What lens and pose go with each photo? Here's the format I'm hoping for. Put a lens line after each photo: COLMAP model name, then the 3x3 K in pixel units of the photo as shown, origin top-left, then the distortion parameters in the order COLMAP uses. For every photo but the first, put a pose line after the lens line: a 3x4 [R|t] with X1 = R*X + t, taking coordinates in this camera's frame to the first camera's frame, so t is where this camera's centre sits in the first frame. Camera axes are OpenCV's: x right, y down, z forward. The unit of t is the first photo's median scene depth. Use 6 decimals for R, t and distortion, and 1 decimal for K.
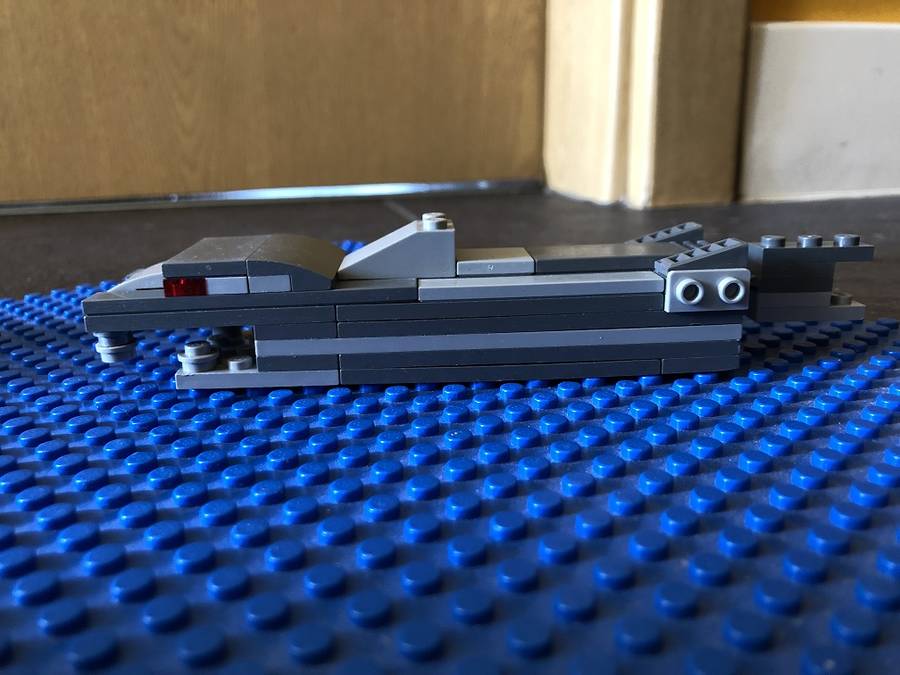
lens RADIAL K [[733.4, 0, 437.9], [0, 733.4, 341.2], [0, 0, 1]] dist [0.003474, -0.000230]
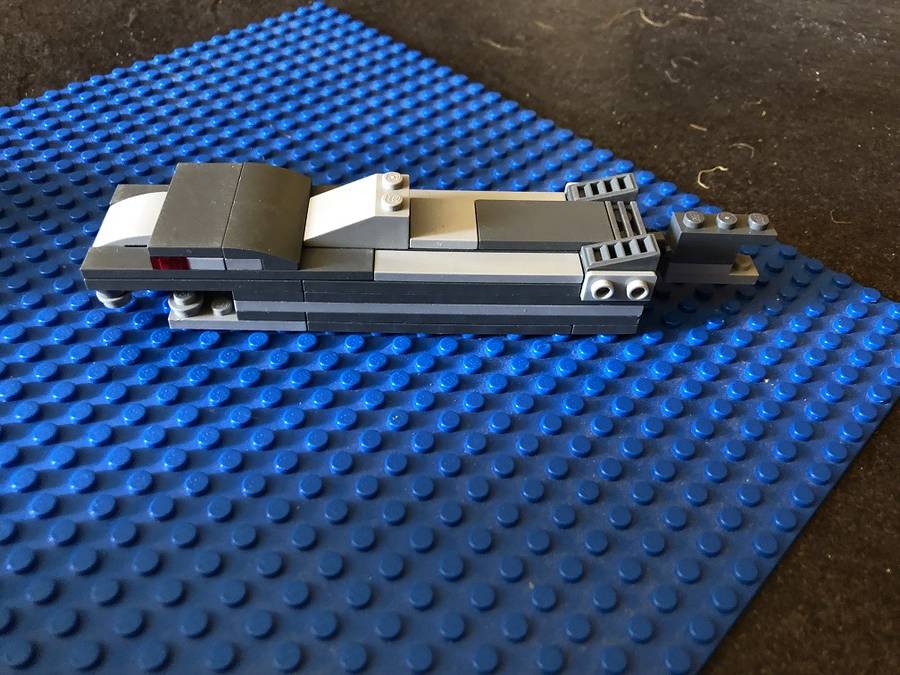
lens RADIAL K [[736.3, 0, 450.0], [0, 736.3, 337.5], [0, 0, 1]] dist [0.003817, 0.001002]
pose [[0.996524, 0.058458, 0.059359, 0.030228], [-0.080473, 0.859840, 0.504182, -0.570957], [-0.021566, -0.507206, 0.861555, -0.060508]]
